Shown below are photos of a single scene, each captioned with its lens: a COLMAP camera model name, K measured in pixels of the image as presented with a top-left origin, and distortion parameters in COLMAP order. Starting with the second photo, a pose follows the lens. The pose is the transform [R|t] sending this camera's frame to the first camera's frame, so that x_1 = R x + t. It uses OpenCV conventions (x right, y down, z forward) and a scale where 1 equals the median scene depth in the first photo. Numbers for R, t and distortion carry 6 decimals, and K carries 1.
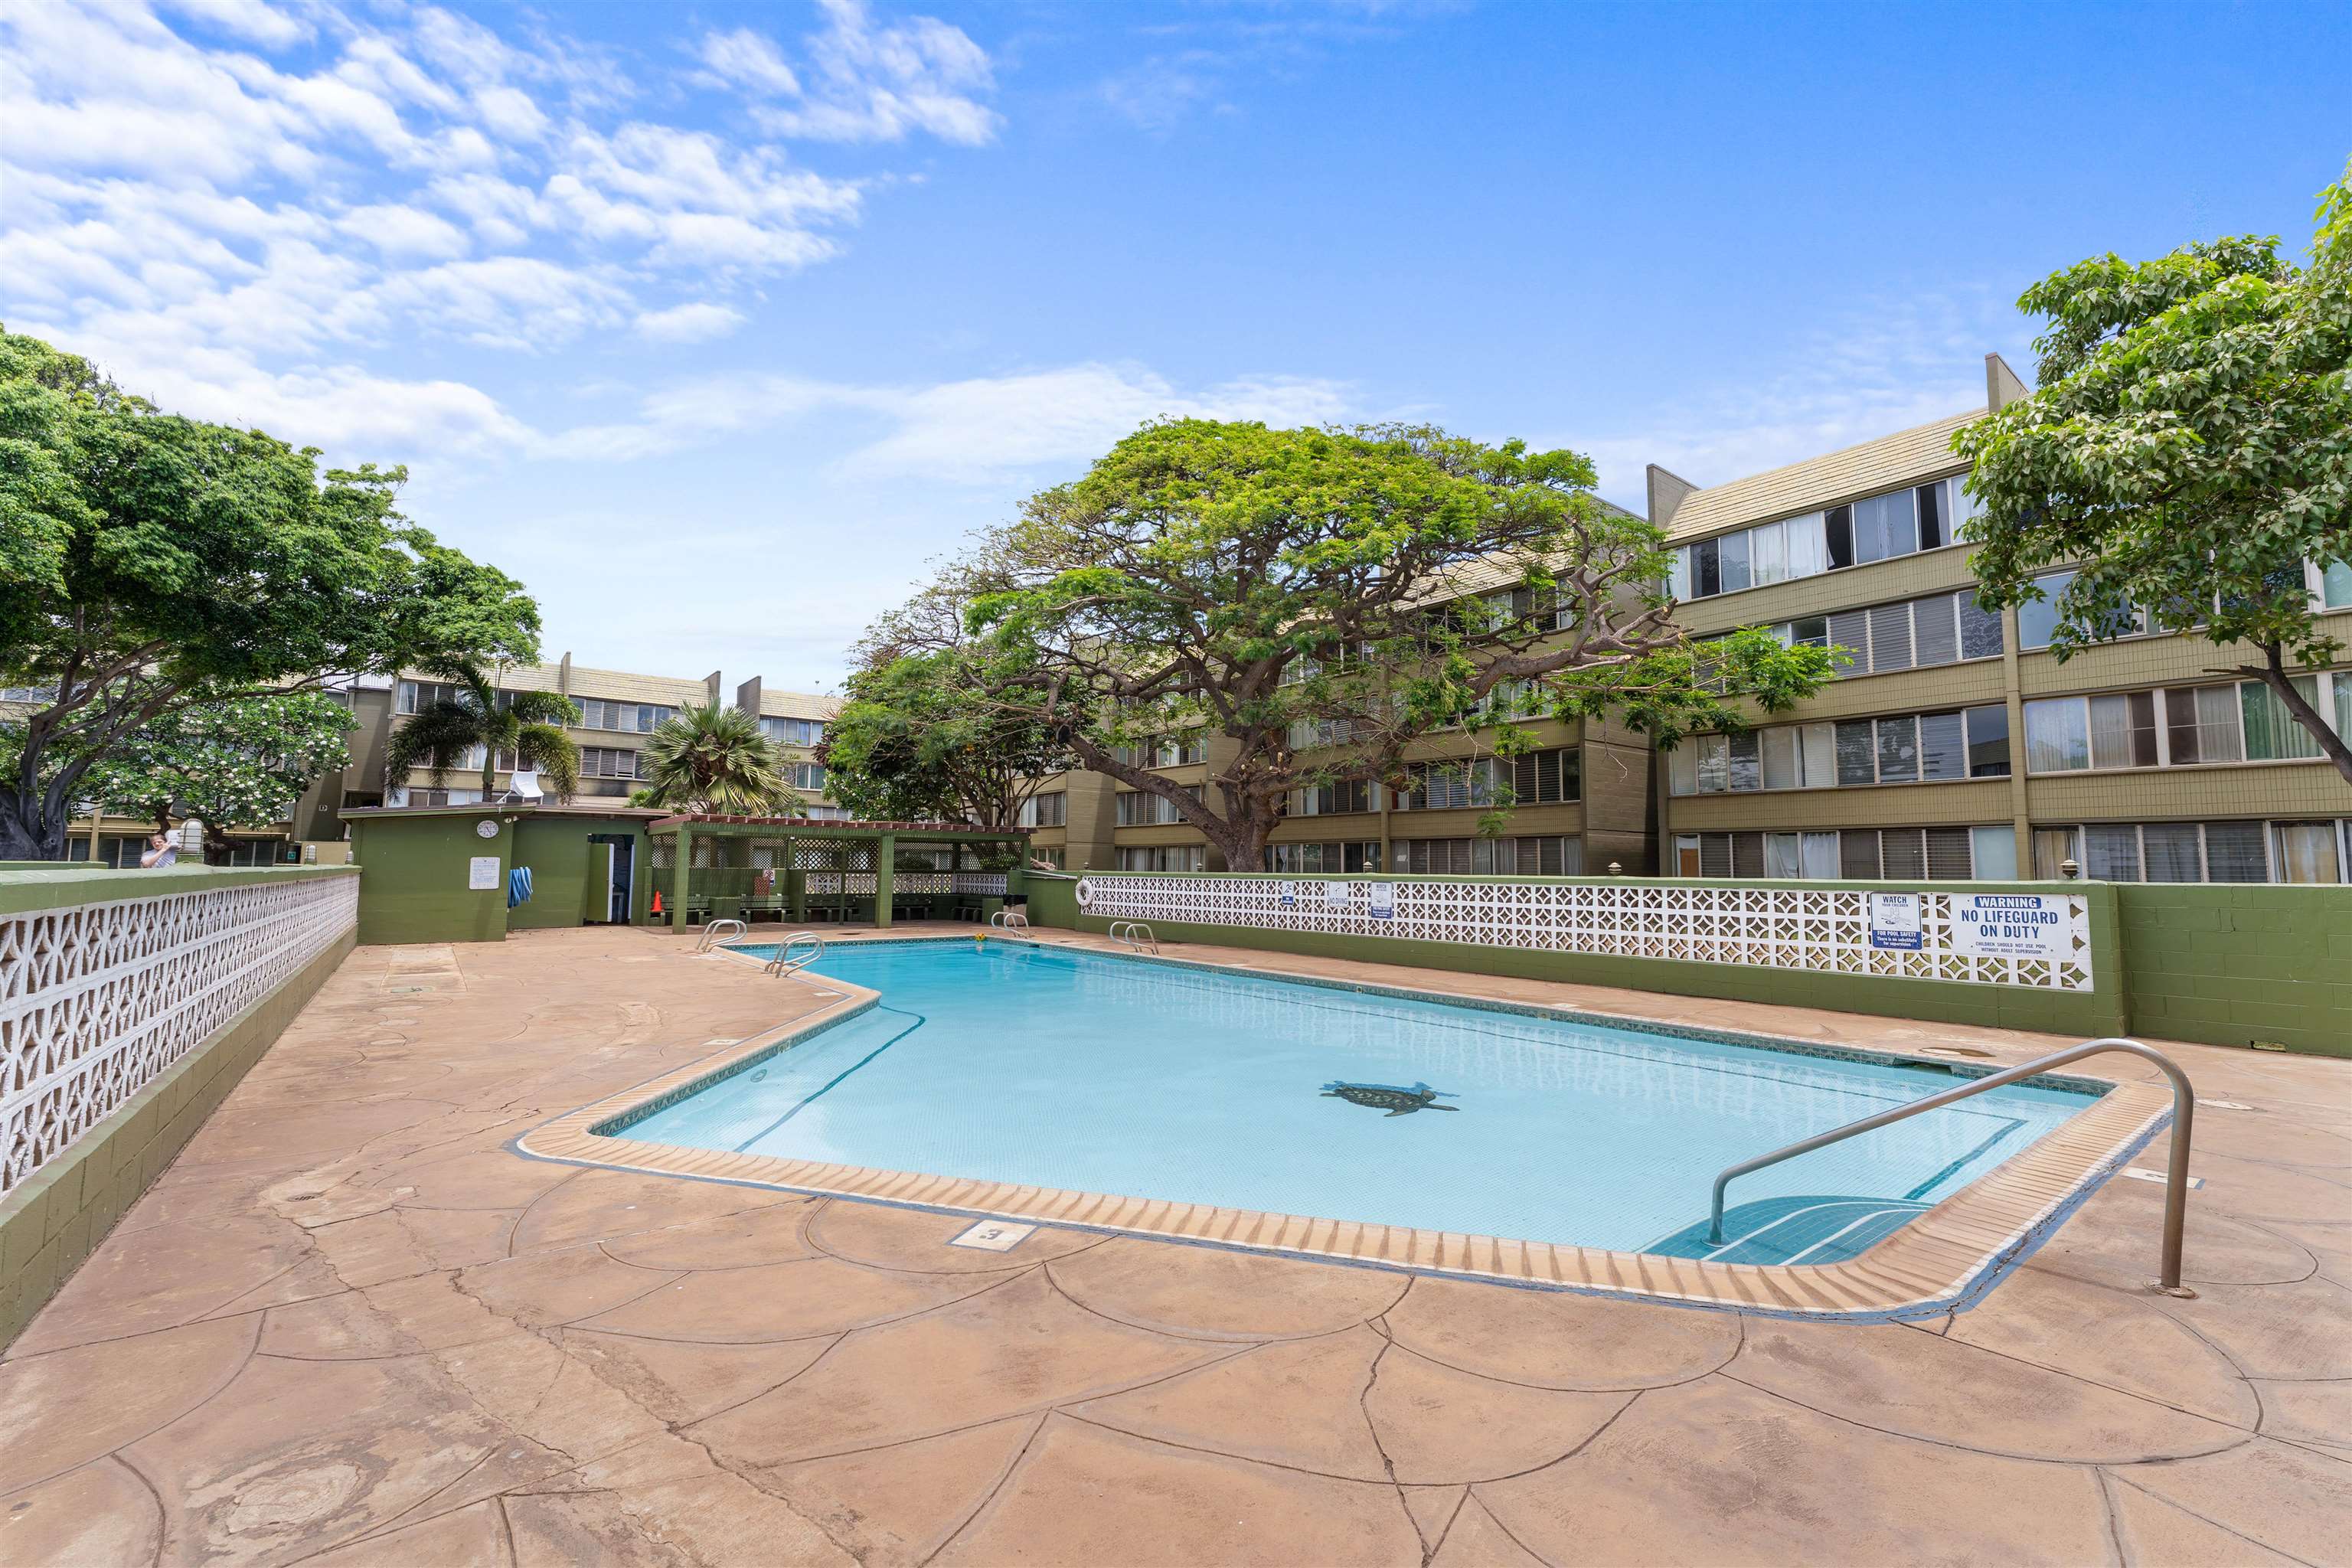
lens RADIAL K [[974.8, 0, 1182.3], [0, 974.8, 789.7], [0, 0, 1]] dist [0.000859, 0.000209]
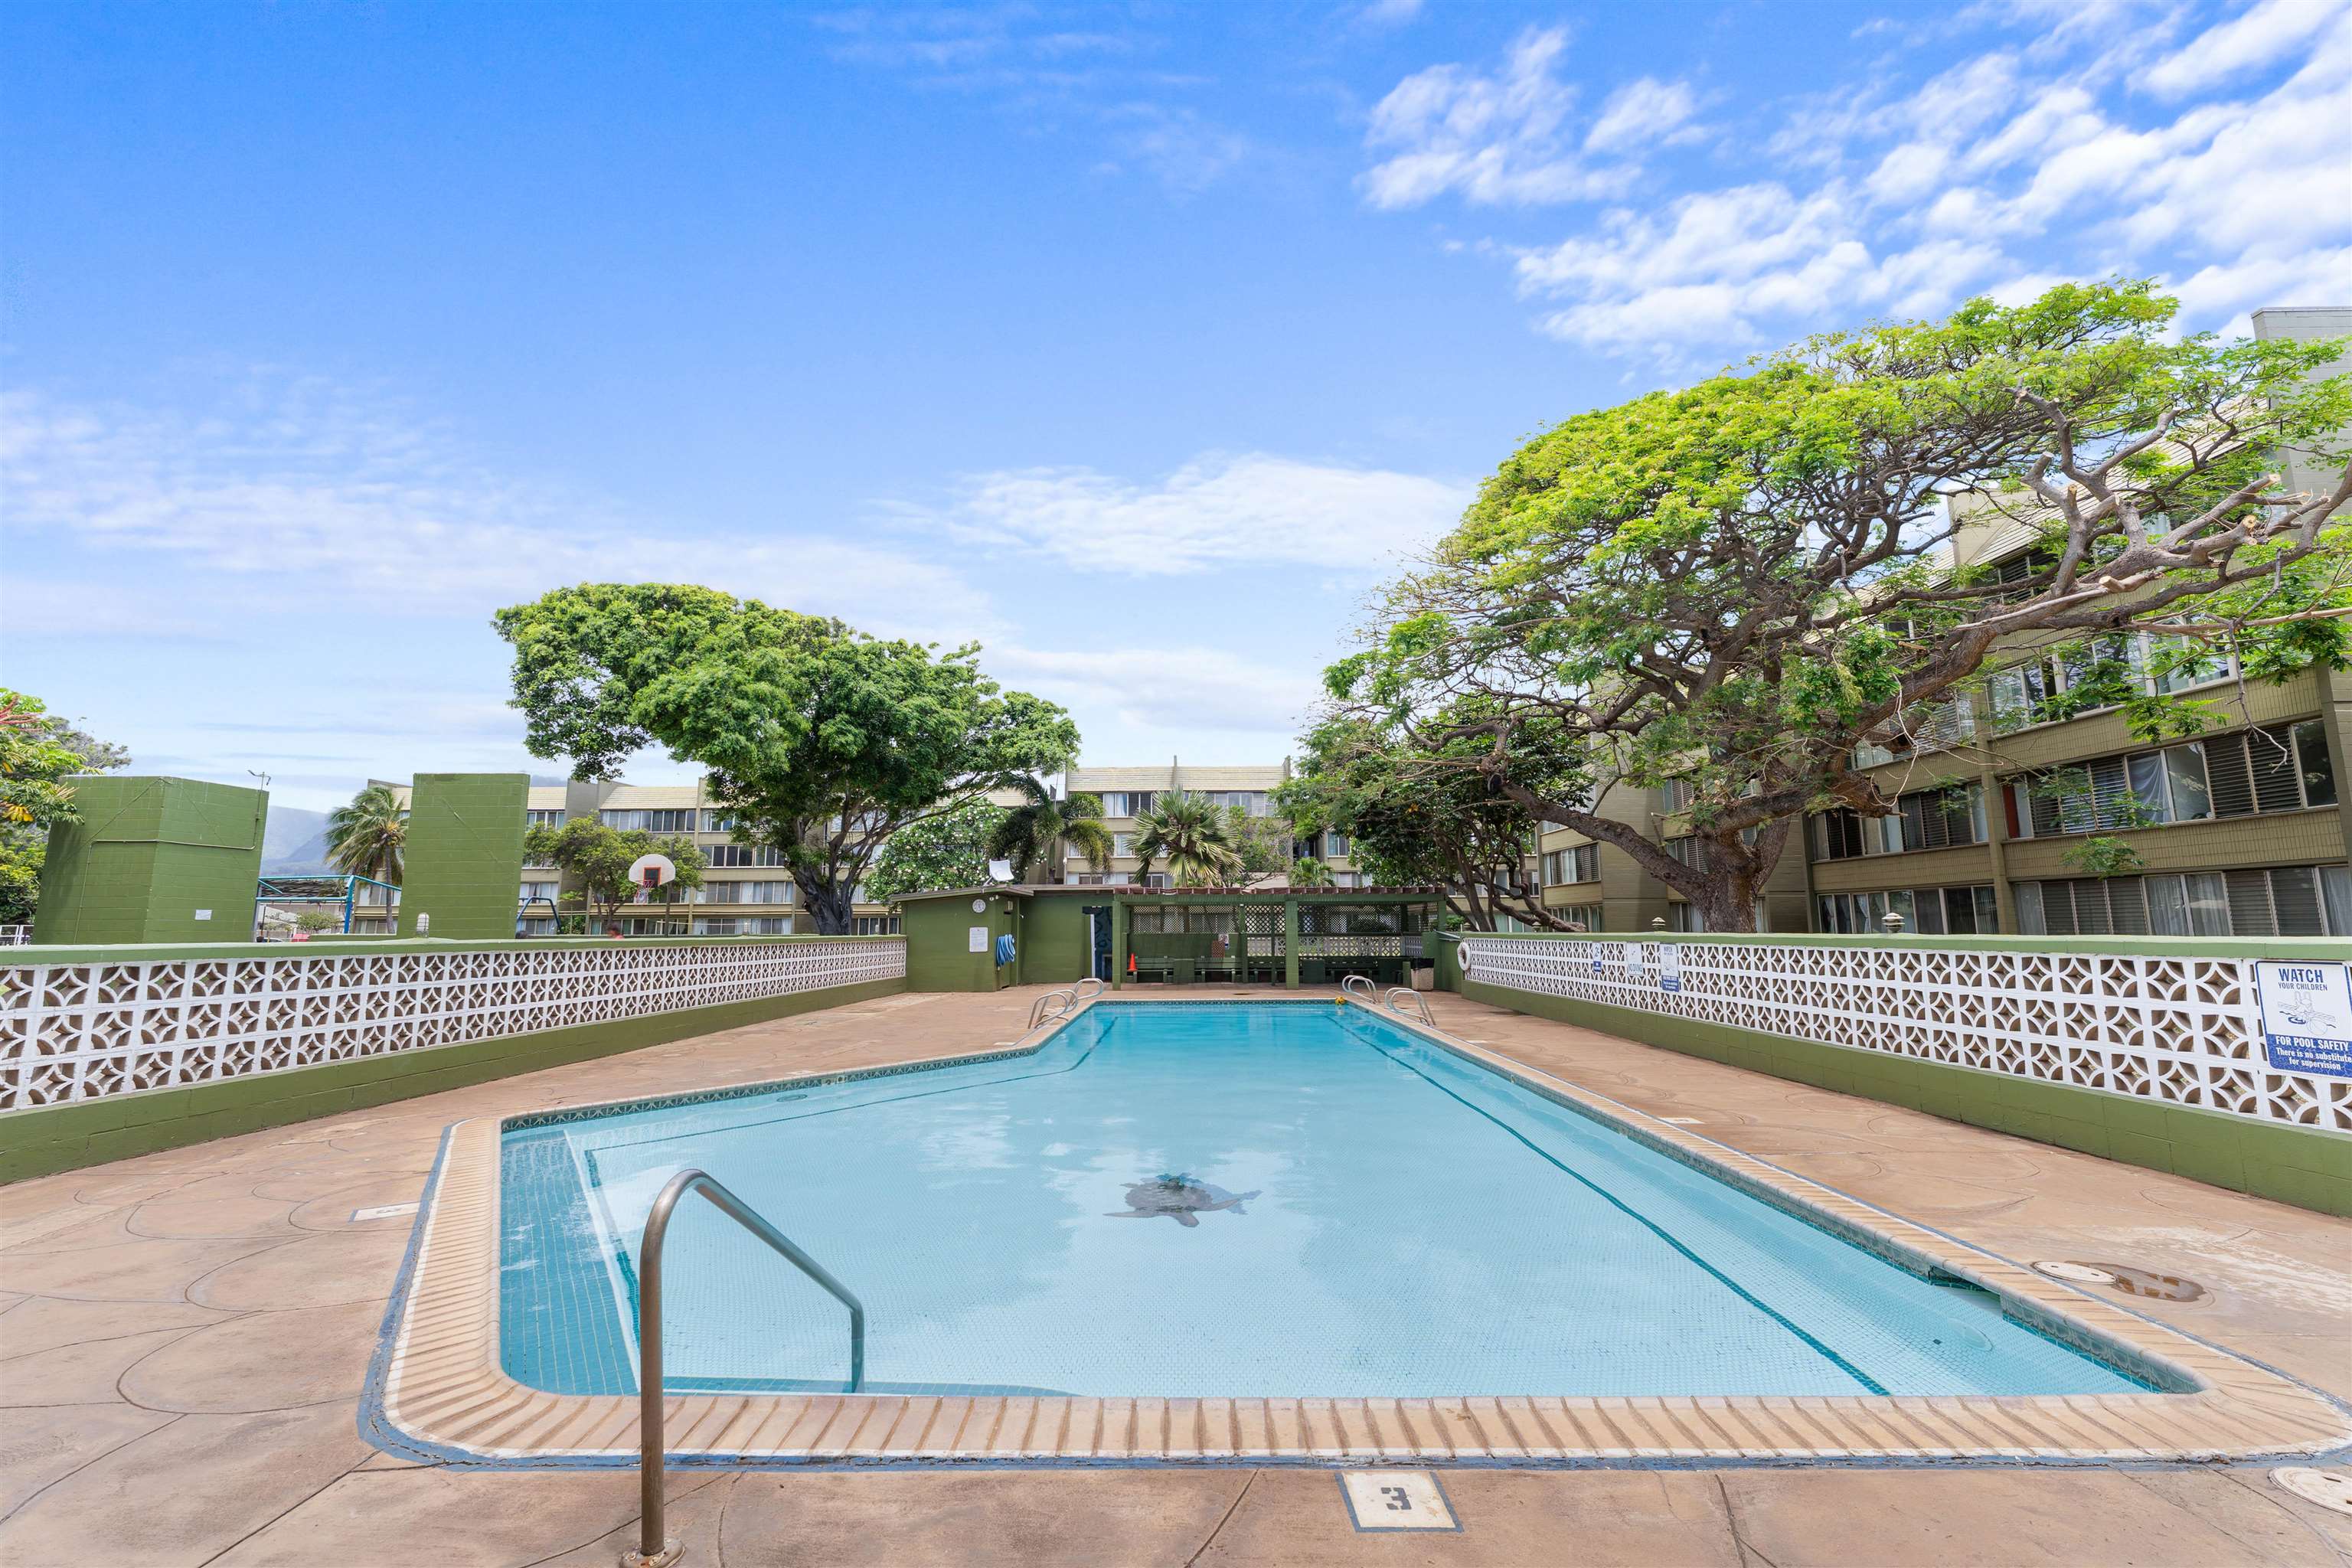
lens RADIAL K [[973.2, 0, 1176.0], [0, 973.2, 784.0], [0, 0, 1]] dist [0.000666, -0.000062]
pose [[0.782371, -0.104929, -0.613910, 0.324705], [0.062401, 0.993952, -0.090361, 0.012060], [0.619679, 0.032387, 0.784187, 0.125250]]
